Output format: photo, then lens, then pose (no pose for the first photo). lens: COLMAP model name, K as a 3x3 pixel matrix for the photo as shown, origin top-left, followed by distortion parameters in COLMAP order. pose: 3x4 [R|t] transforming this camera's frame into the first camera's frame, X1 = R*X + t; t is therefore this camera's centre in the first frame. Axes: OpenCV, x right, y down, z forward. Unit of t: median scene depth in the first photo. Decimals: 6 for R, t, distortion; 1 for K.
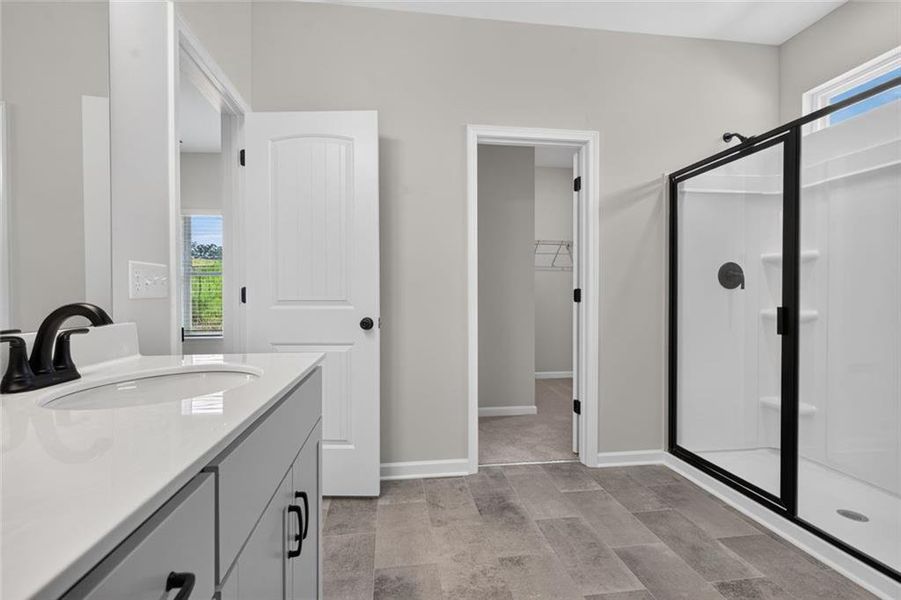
lens RADIAL K [[408.9, 0, 446.9], [0, 408.9, 301.4], [0, 0, 1]] dist [0.003399, 0.000126]
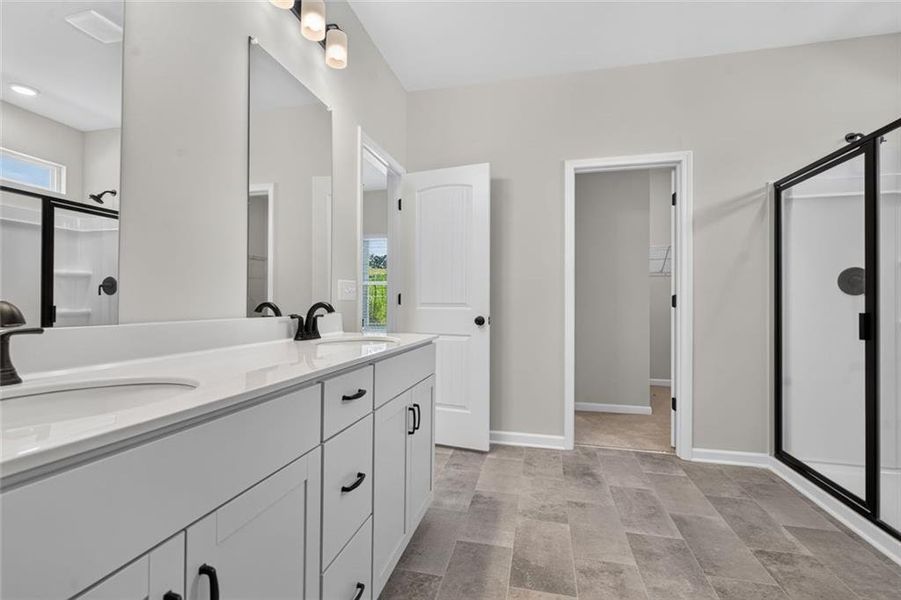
lens RADIAL K [[408.9, 0, 446.9], [0, 408.9, 301.4], [0, 0, 1]] dist [0.003399, 0.000126]
pose [[0.932244, 0.005298, -0.361792, 0.196410], [-0.010598, 0.999864, -0.012667, 0.008584], [0.361675, 0.015642, 0.932173, -0.305588]]
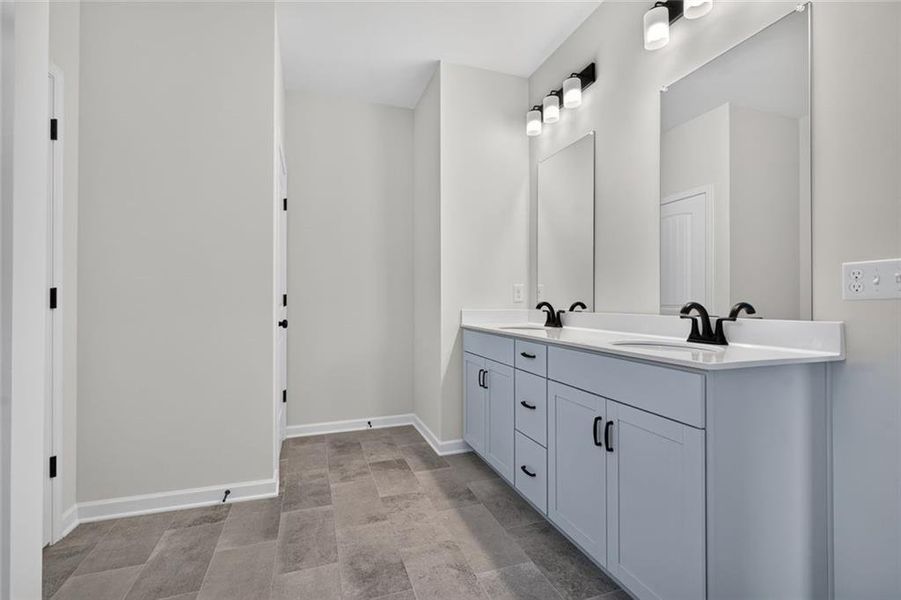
lens RADIAL K [[408.9, 0, 446.9], [0, 408.9, 301.4], [0, 0, 1]] dist [0.003399, 0.000126]
pose [[-0.982793, 0.007030, -0.184576, 0.140606], [0.005121, 0.999928, 0.010815, -0.013012], [0.184639, 0.009684, -0.982759, 1.804437]]
